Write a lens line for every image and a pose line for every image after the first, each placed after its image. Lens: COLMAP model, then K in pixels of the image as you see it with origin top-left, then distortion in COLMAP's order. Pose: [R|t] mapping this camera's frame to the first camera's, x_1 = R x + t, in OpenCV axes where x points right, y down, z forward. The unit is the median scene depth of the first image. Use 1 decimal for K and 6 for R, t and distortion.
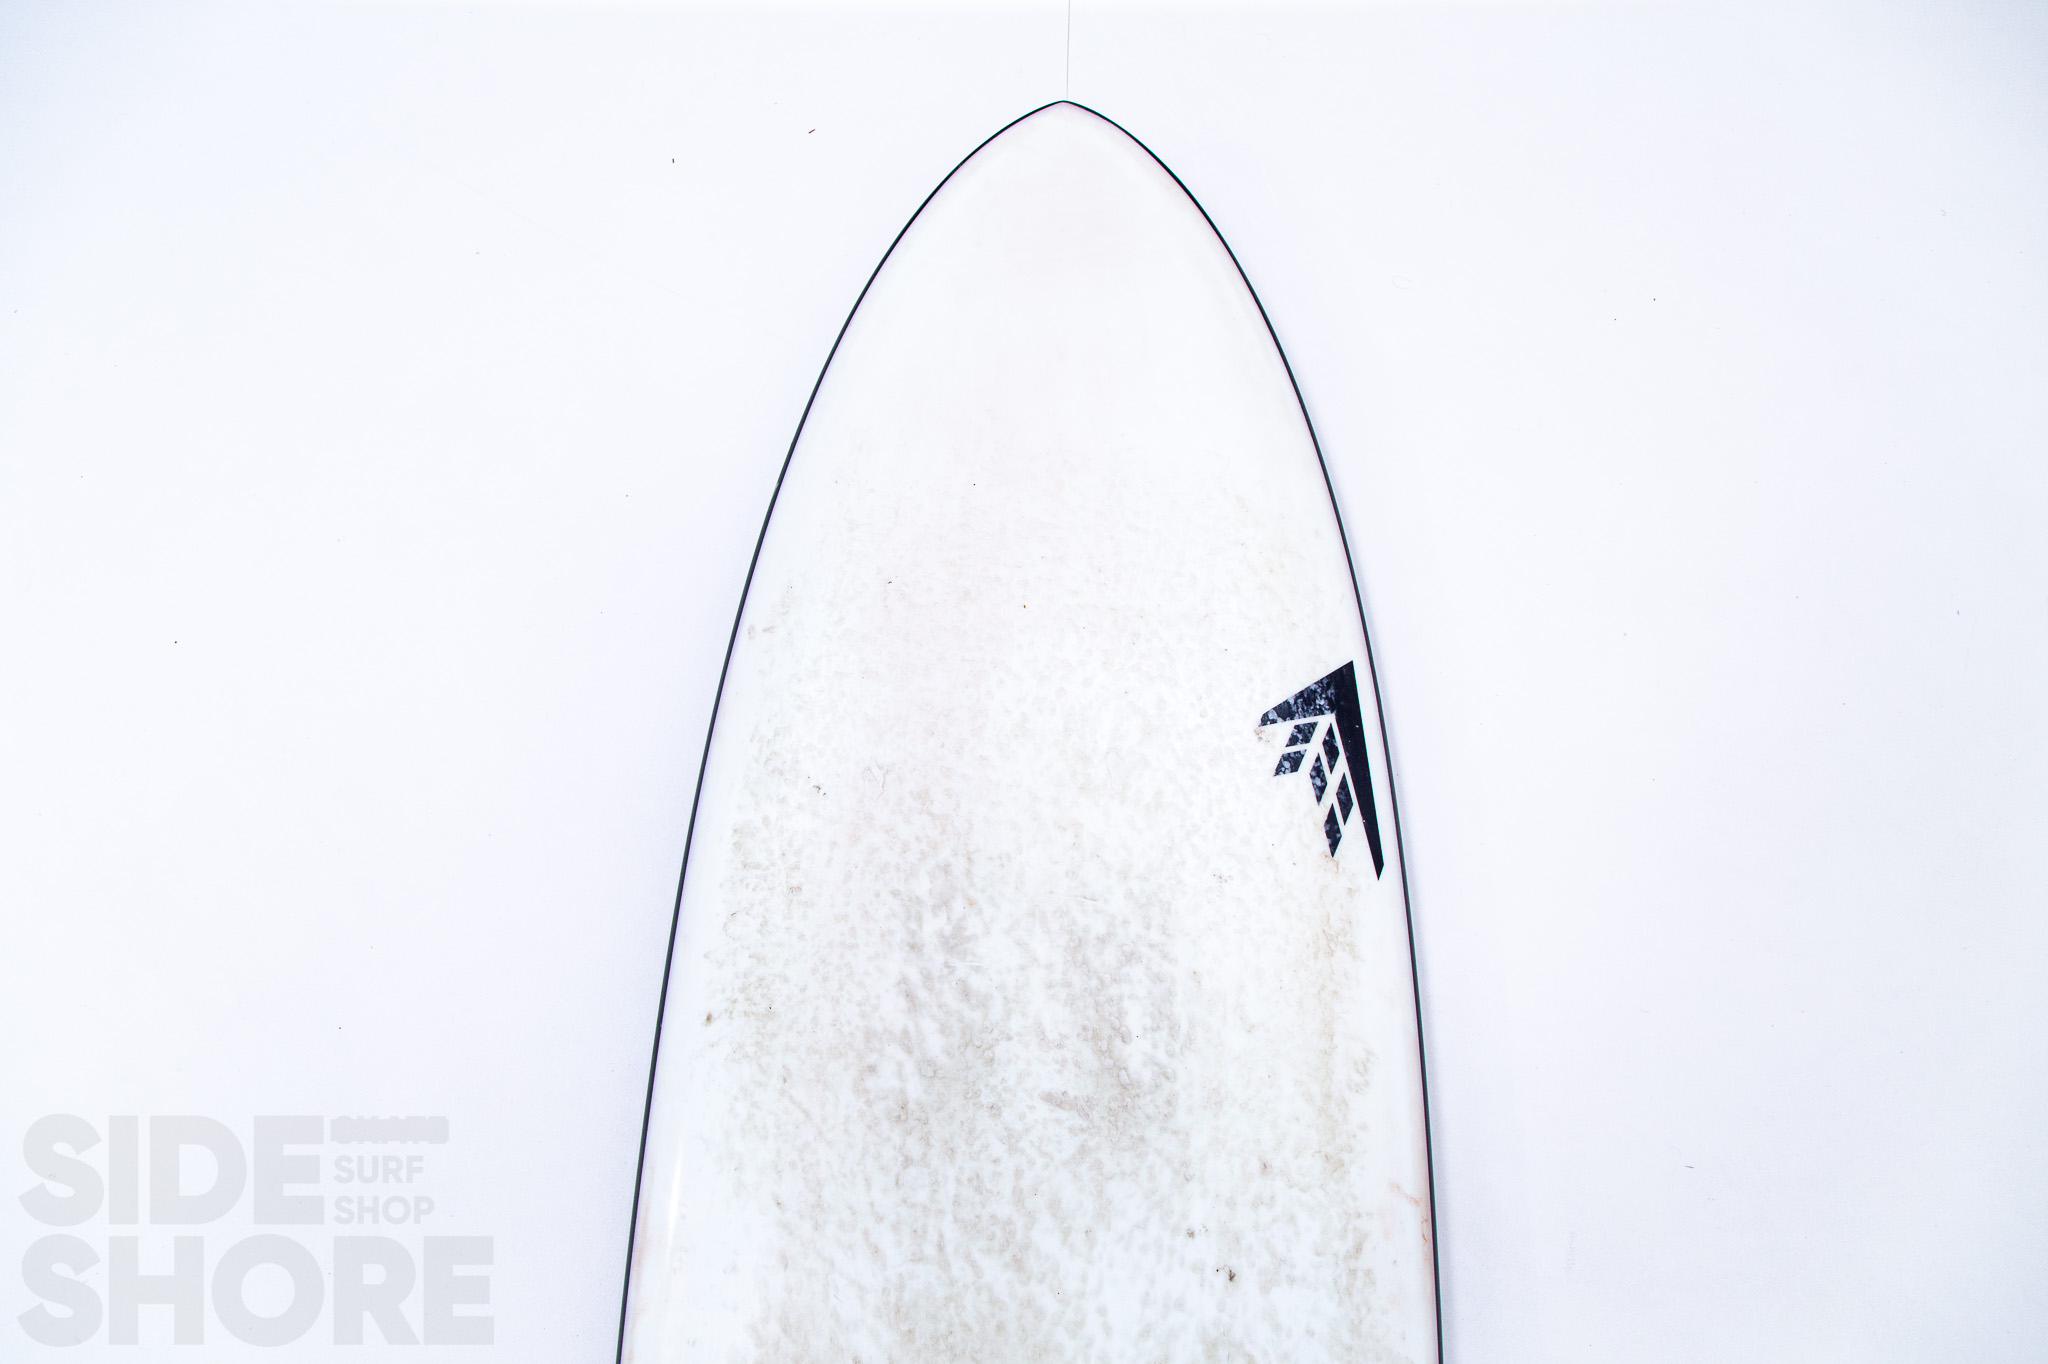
lens RADIAL K [[1347.9, 0, 1031.9], [0, 1347.9, 679.2], [0, 0, 1]] dist [-0.006014, 0.002850]
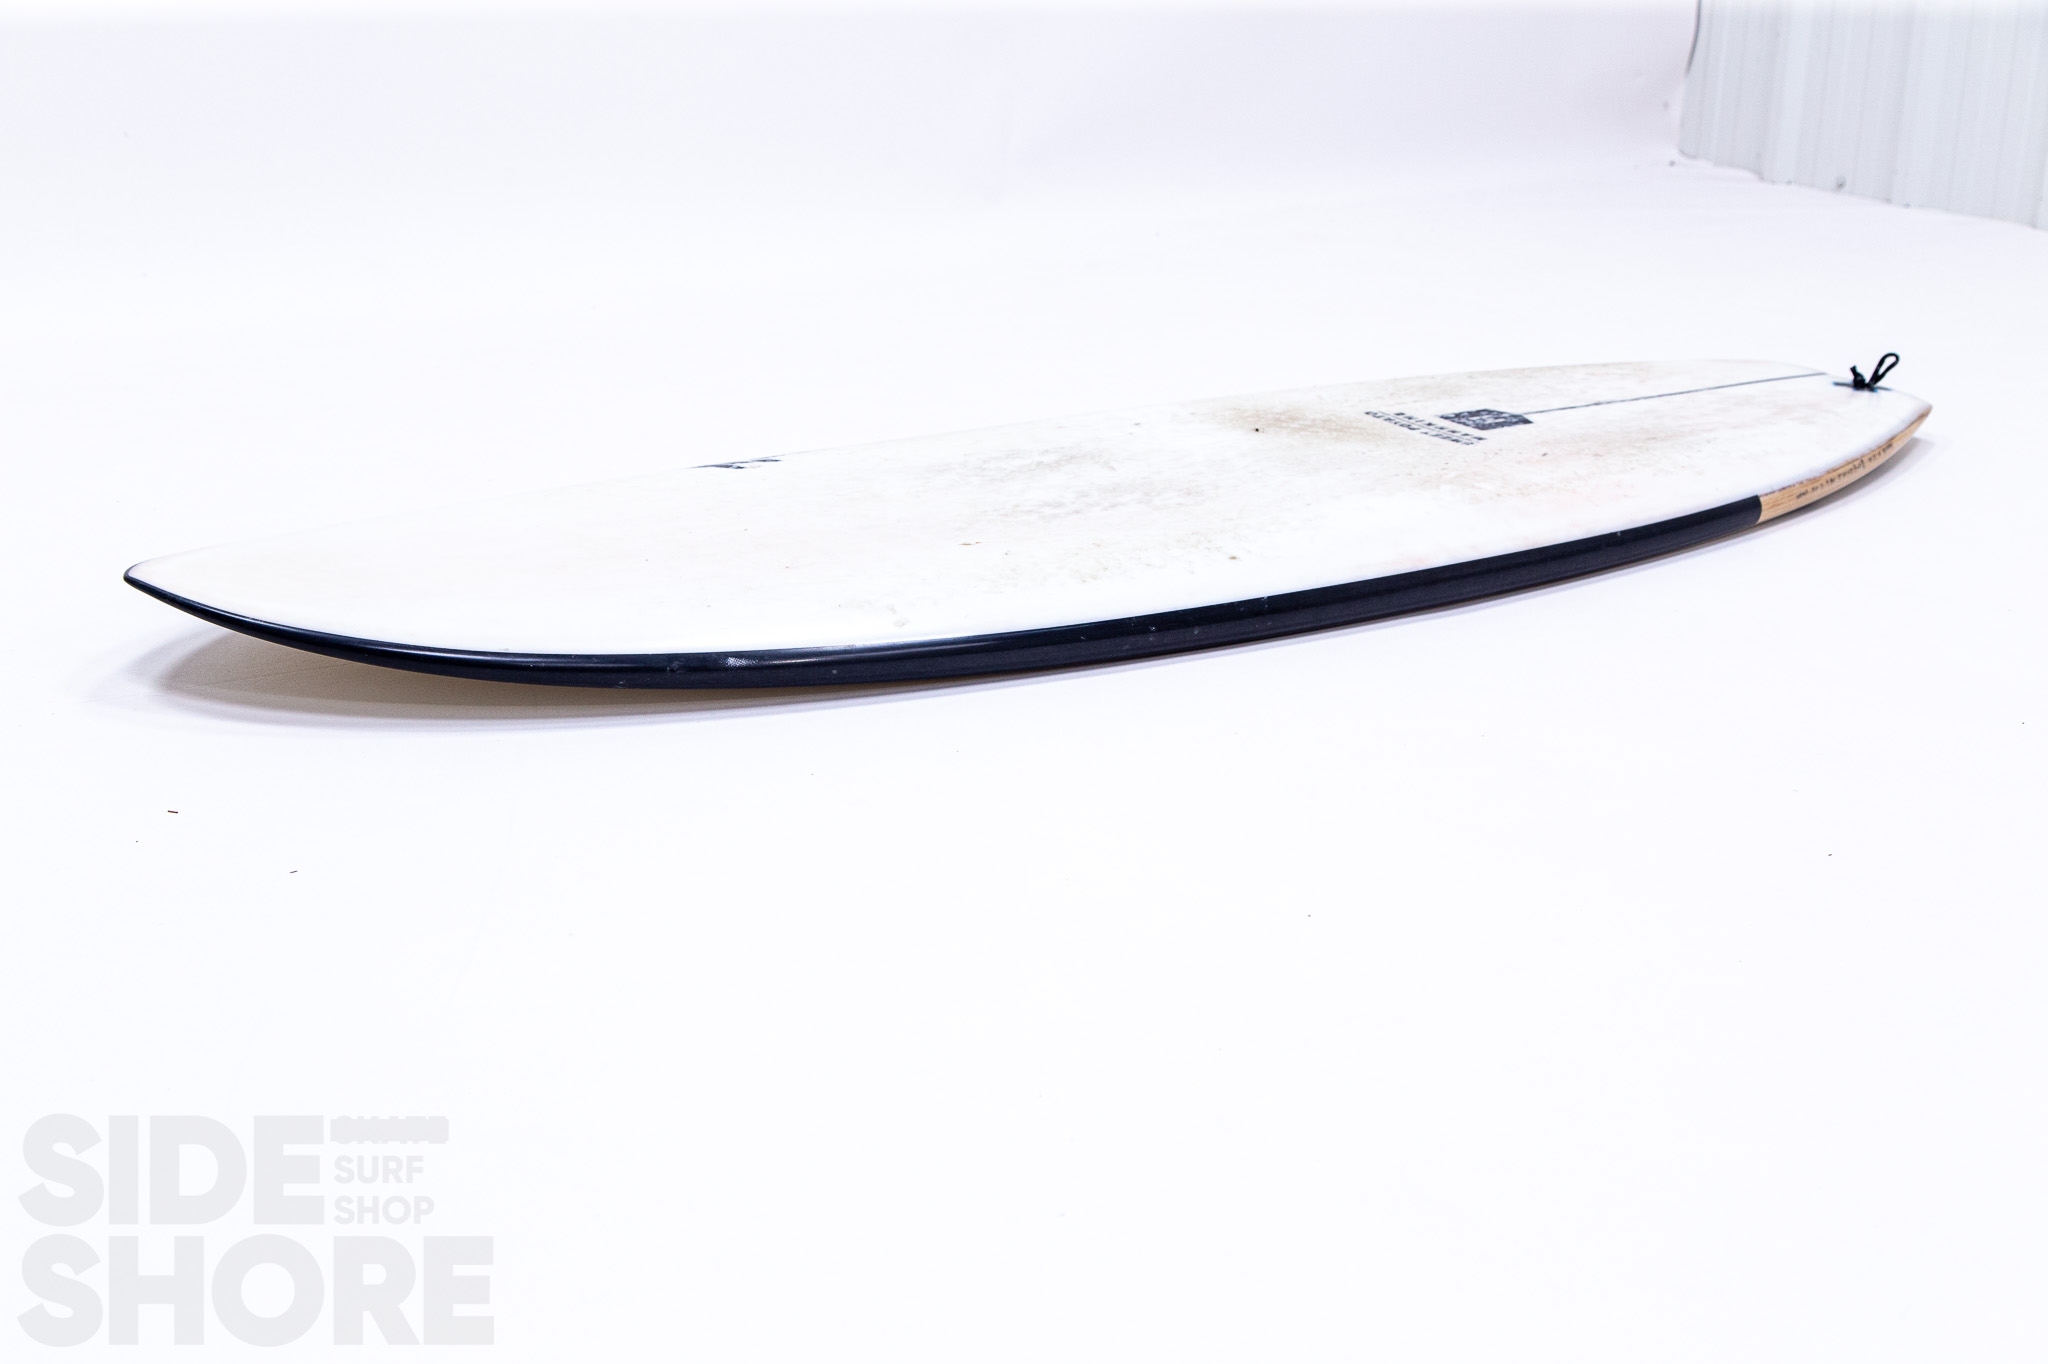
lens RADIAL K [[2814.5, 0, 1019.5], [0, 2814.5, 687.3], [0, 0, 1]] dist [0.010243, 0.000000]
pose [[-0.552014, -0.265604, 0.790402, -2.026940], [0.782453, 0.162609, 0.601104, -1.274380], [-0.288182, 0.950270, 0.118060, 0.894990]]
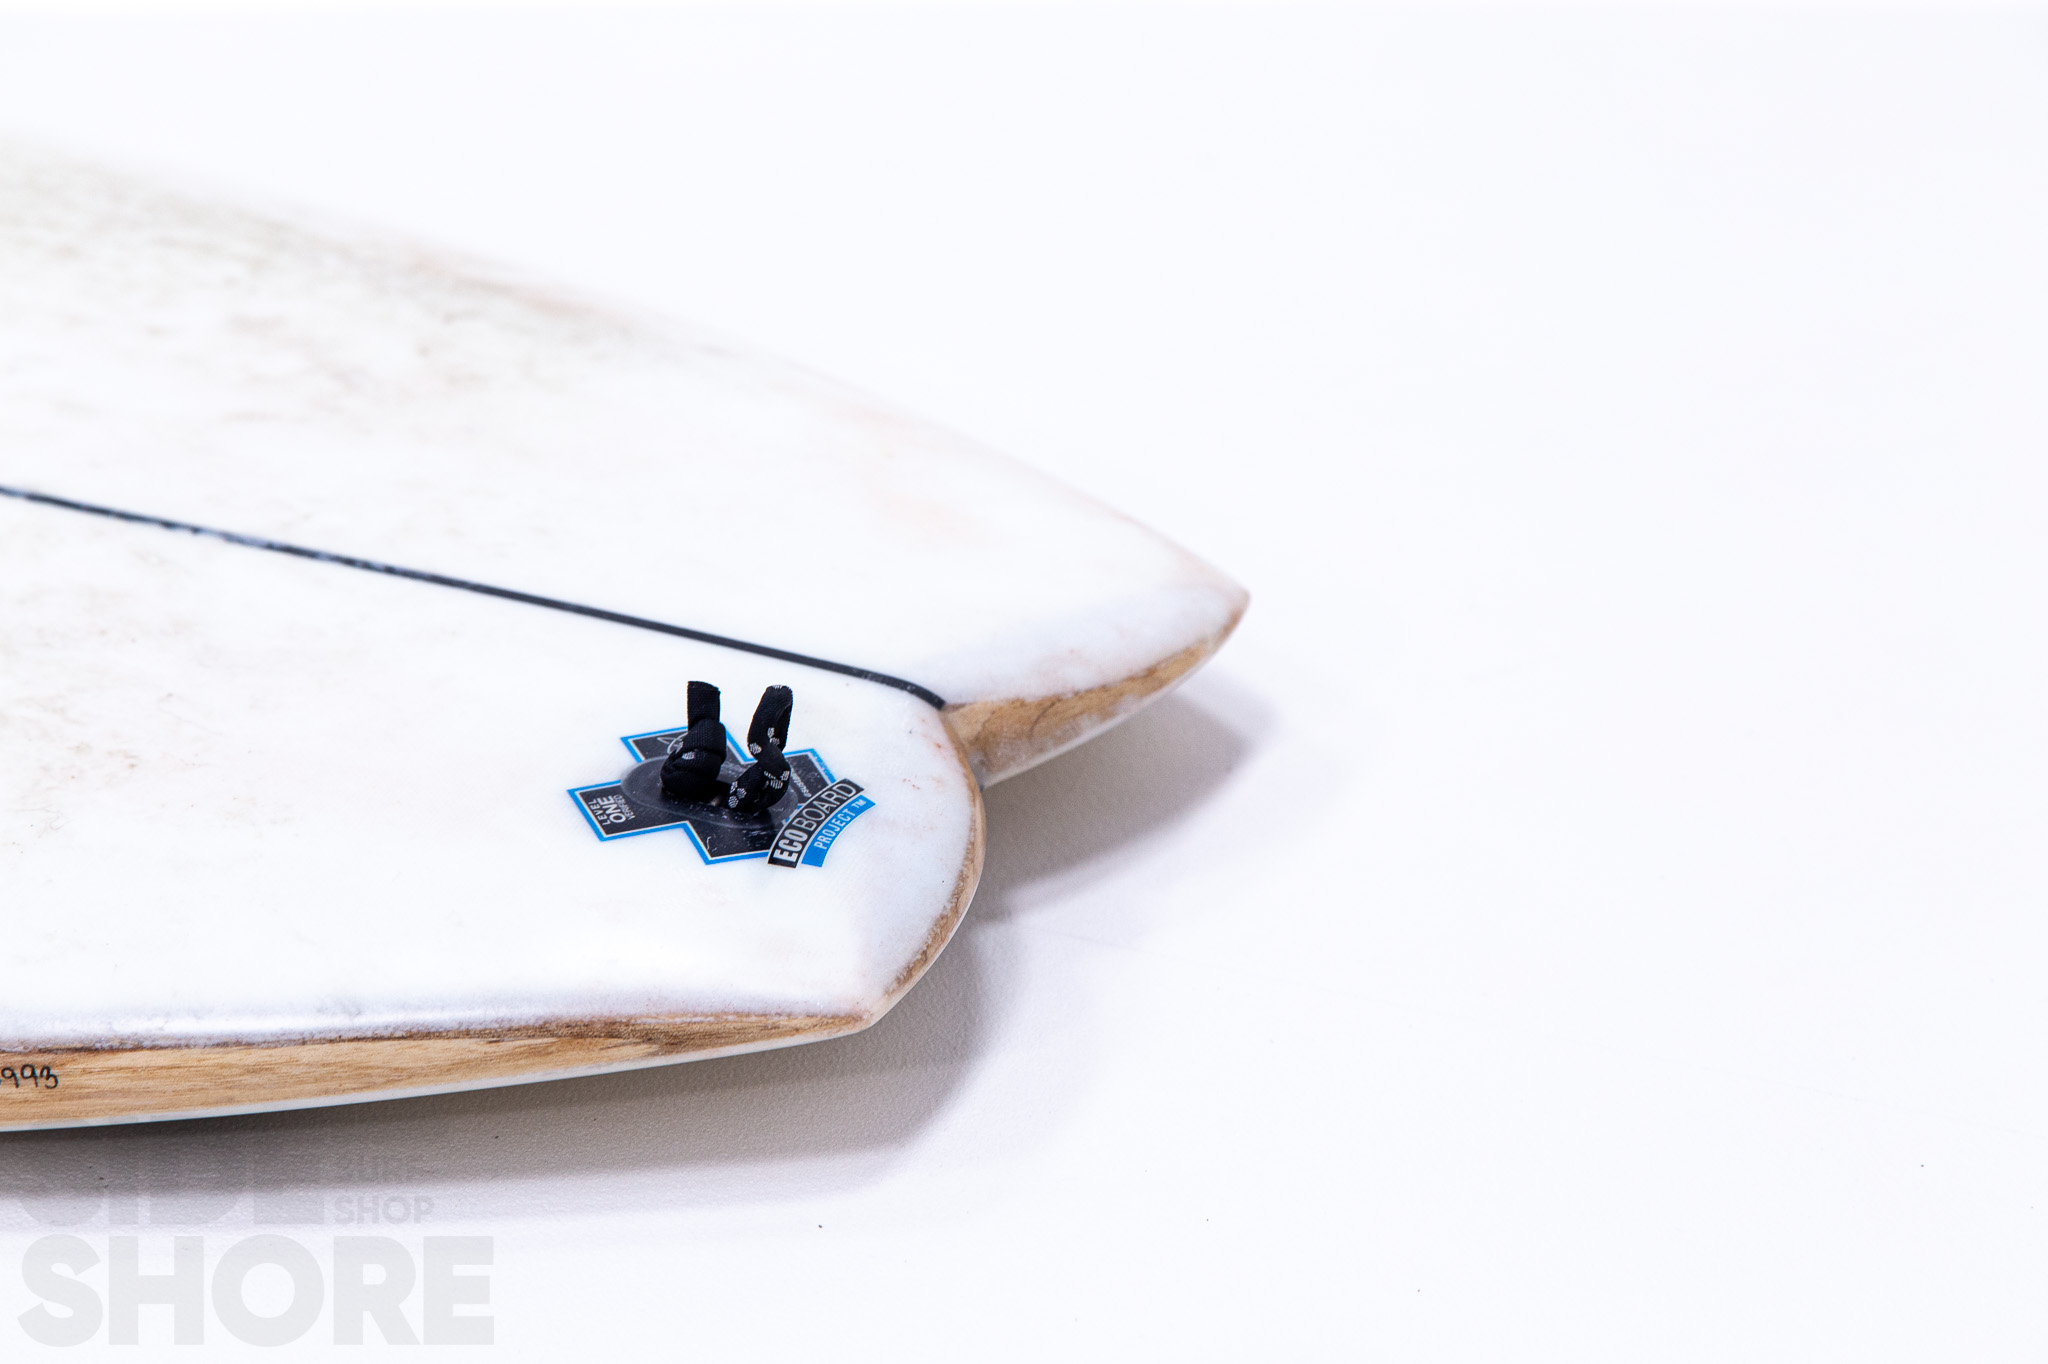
lens RADIAL K [[5538.2, 0, 1022.8], [0, 5538.2, 681.7], [0, 0, 1]] dist [-0.003186, 0.000000]
pose [[0.376857, -0.415716, 0.827744, -1.057217], [0.870506, 0.464338, -0.163123, 1.396304], [-0.316540, 0.782030, 0.536872, -0.002723]]
